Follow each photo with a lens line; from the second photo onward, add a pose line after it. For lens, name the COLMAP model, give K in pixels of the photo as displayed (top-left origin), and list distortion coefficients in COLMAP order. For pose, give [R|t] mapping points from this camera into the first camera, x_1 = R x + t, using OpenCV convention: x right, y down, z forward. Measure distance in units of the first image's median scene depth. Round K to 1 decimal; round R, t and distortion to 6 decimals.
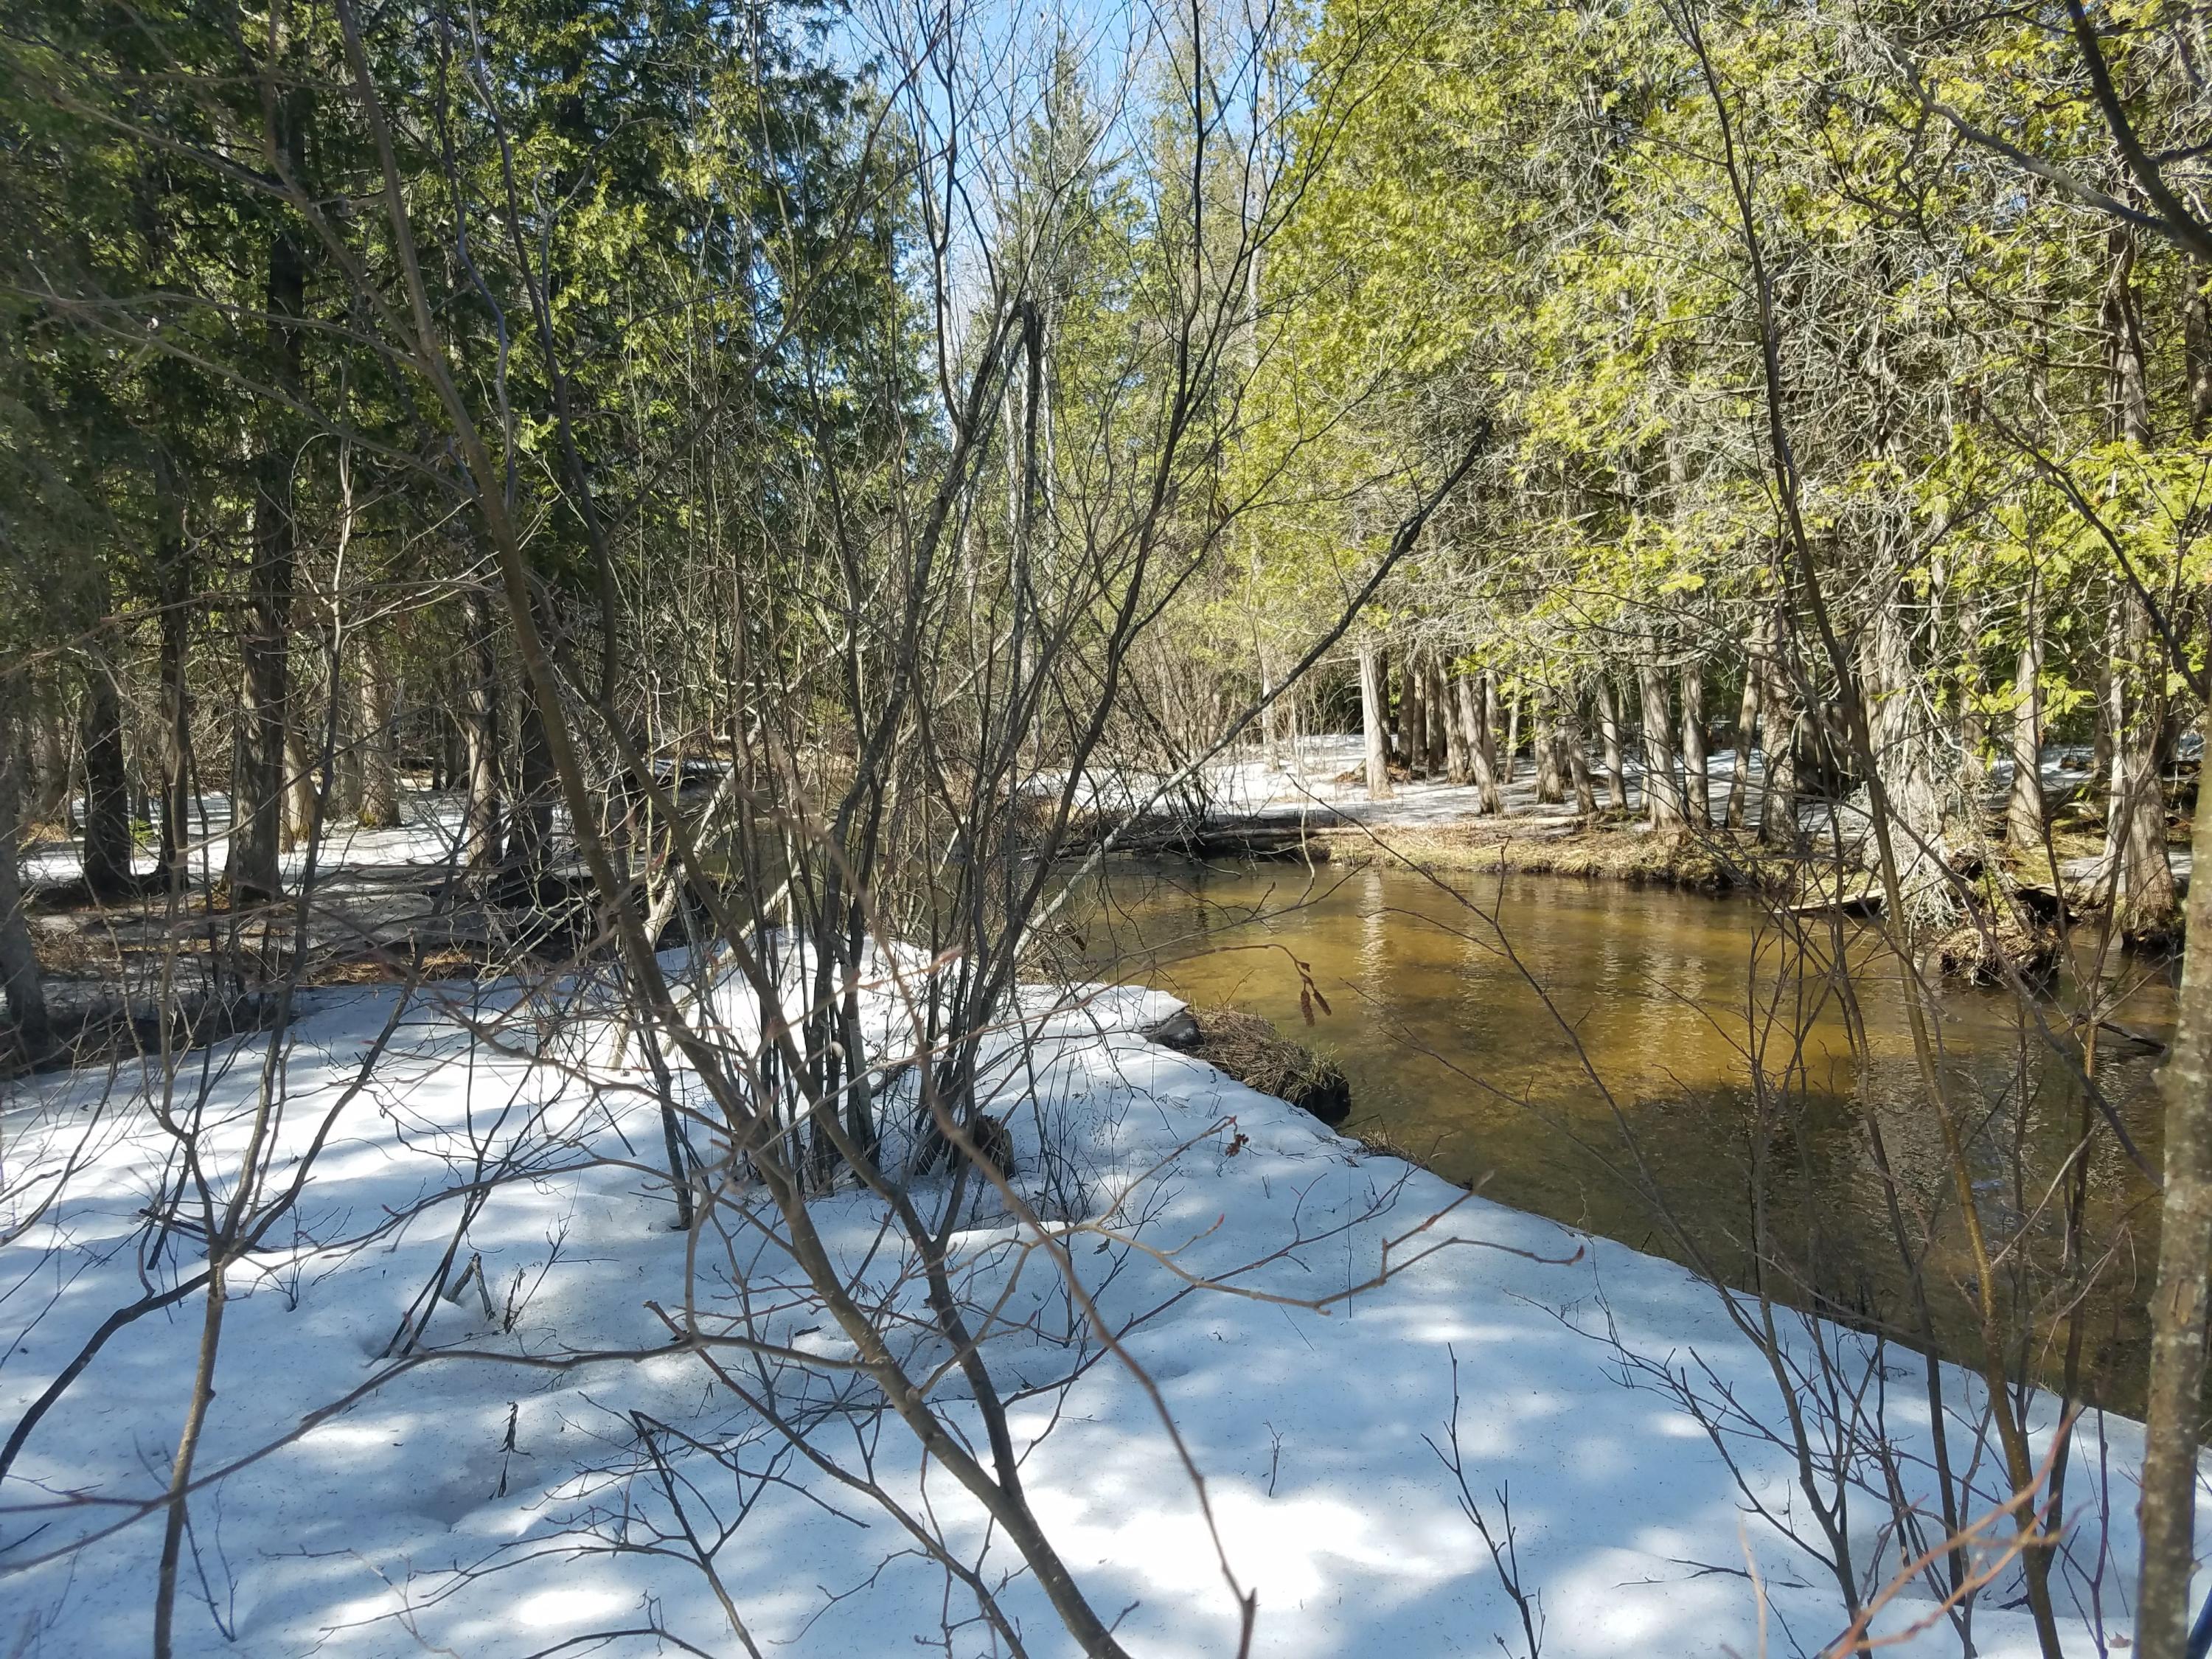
lens RADIAL K [[1693.6, 0, 1106.0], [0, 1693.6, 829.5], [0, 0, 1]] dist [-0.067077, -0.001151]
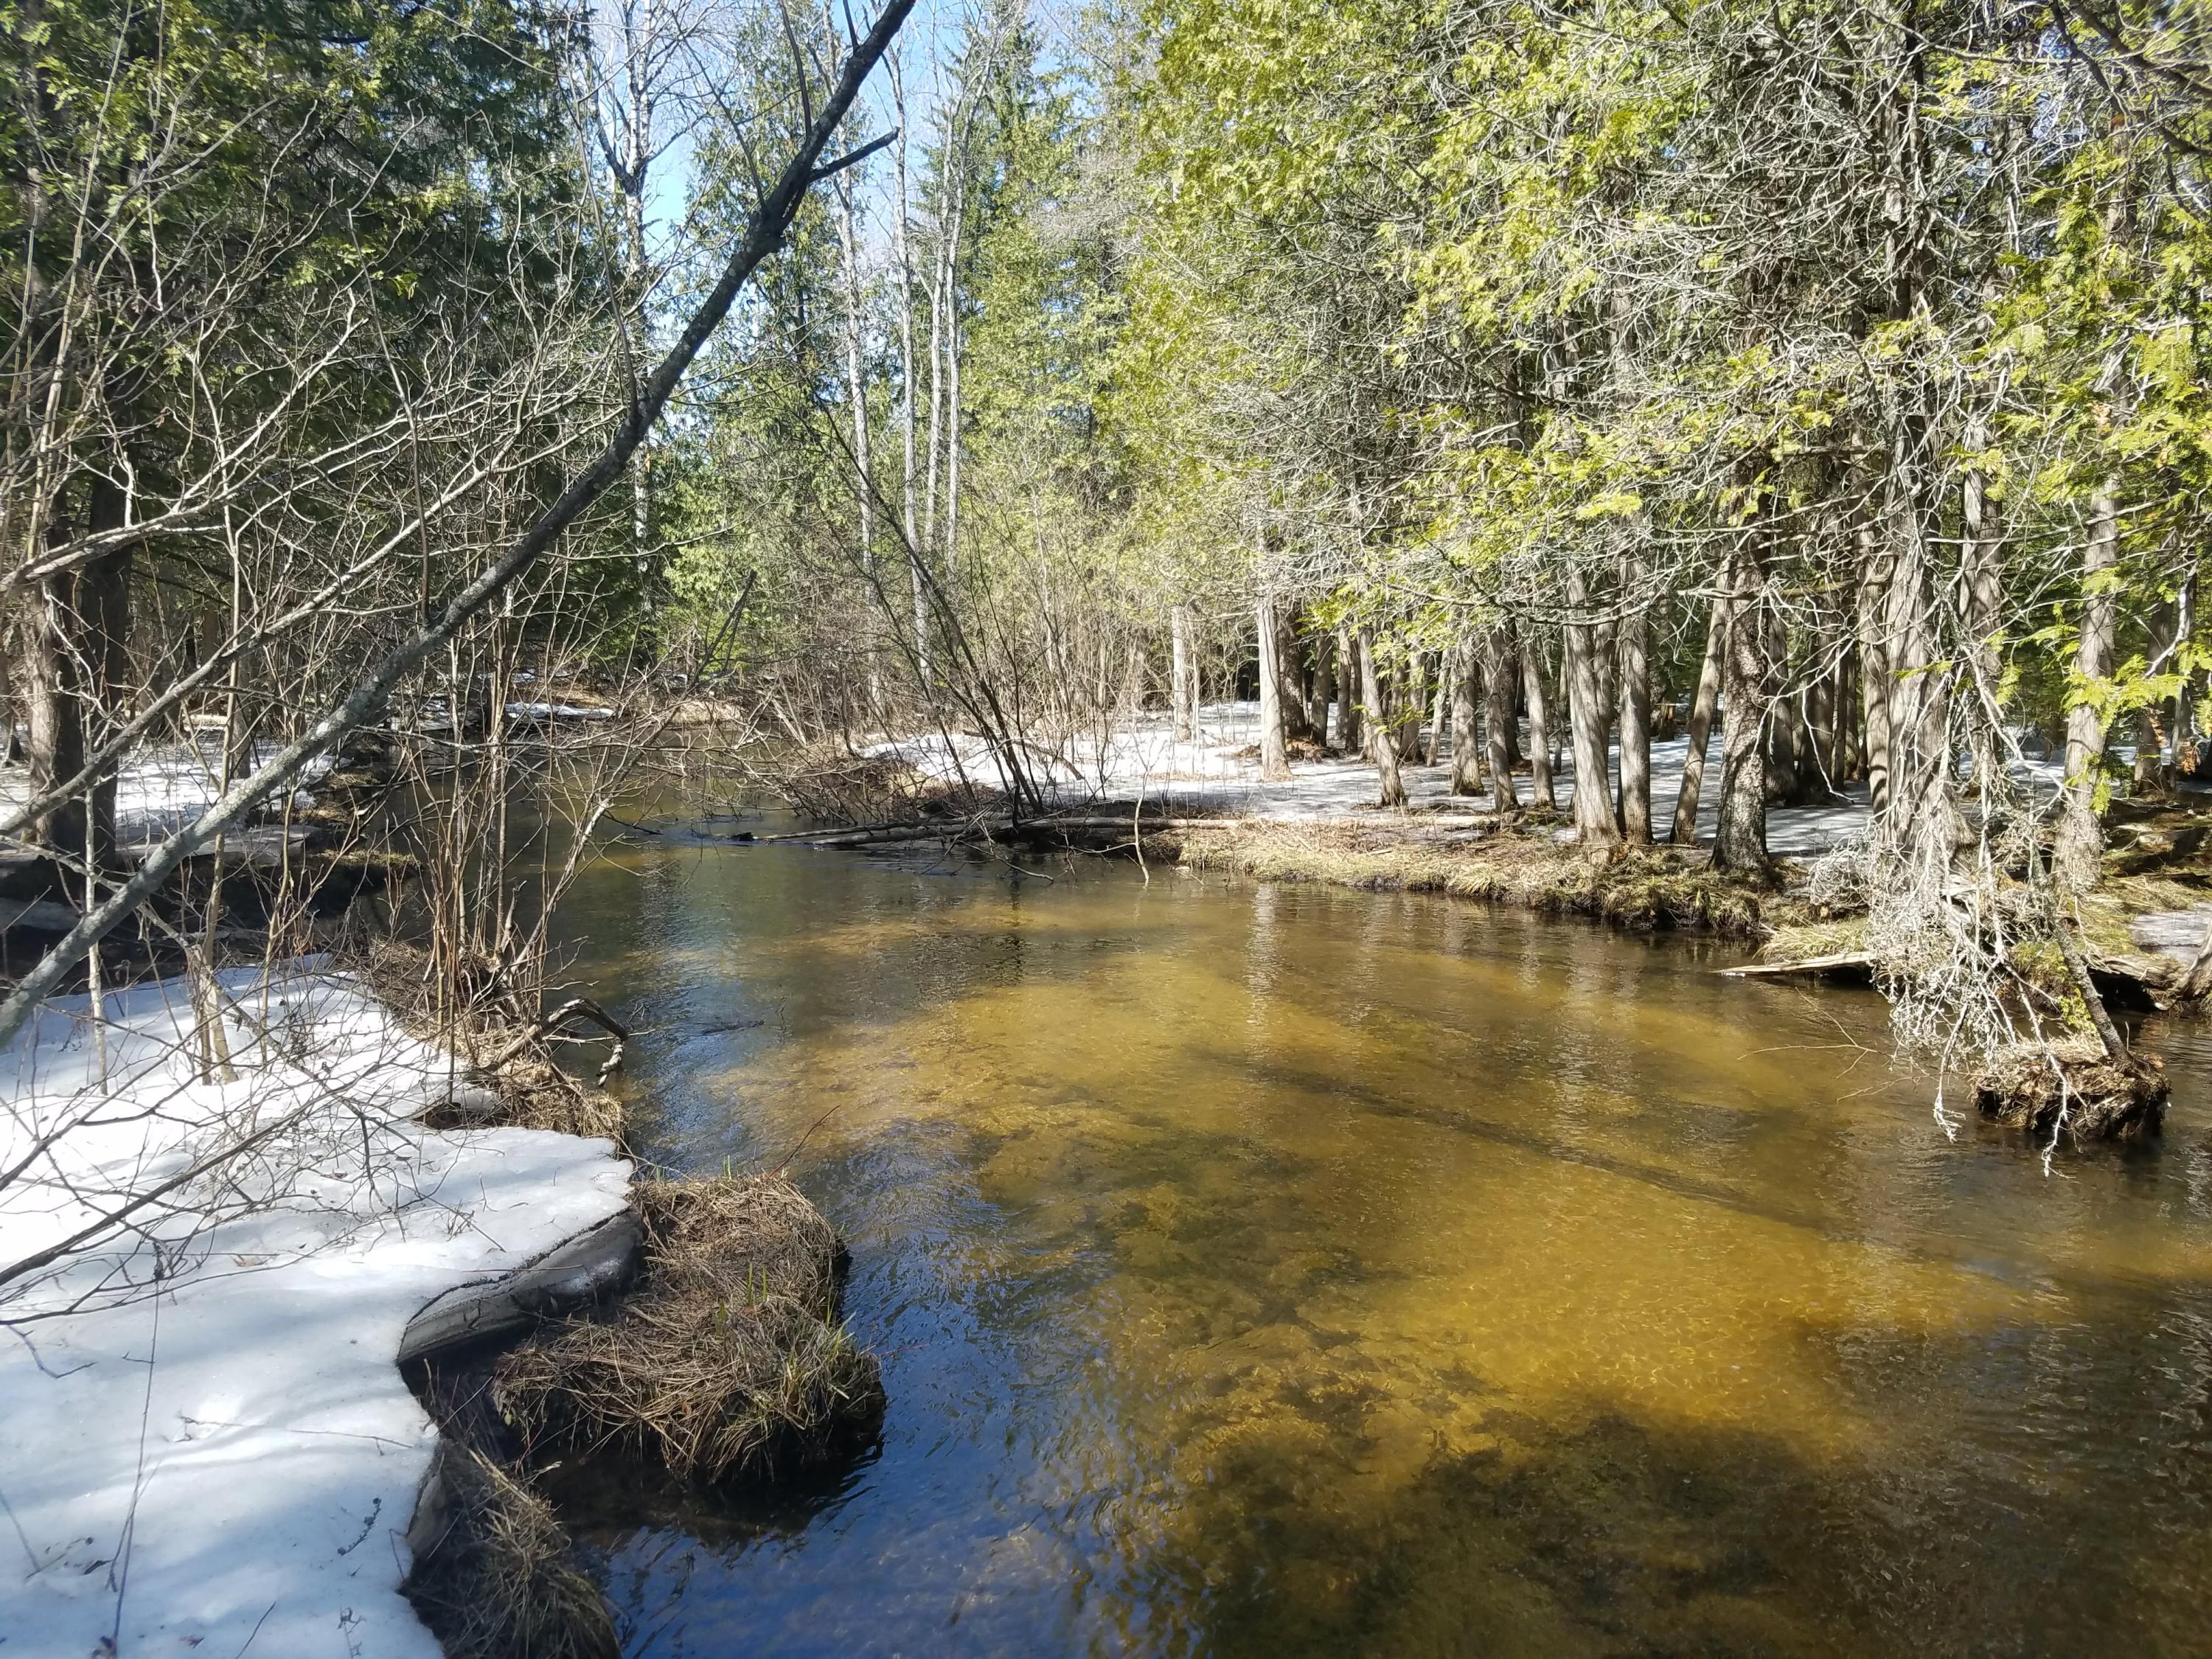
lens RADIAL K [[1683.4, 0, 1106.0], [0, 1683.4, 829.5], [0, 0, 1]] dist [-0.056730, 0.000139]
pose [[0.999475, 0.029566, 0.013223, 0.100446], [-0.029889, 0.999241, 0.024974, -0.018174], [-0.012475, -0.025357, 0.999601, 0.238317]]
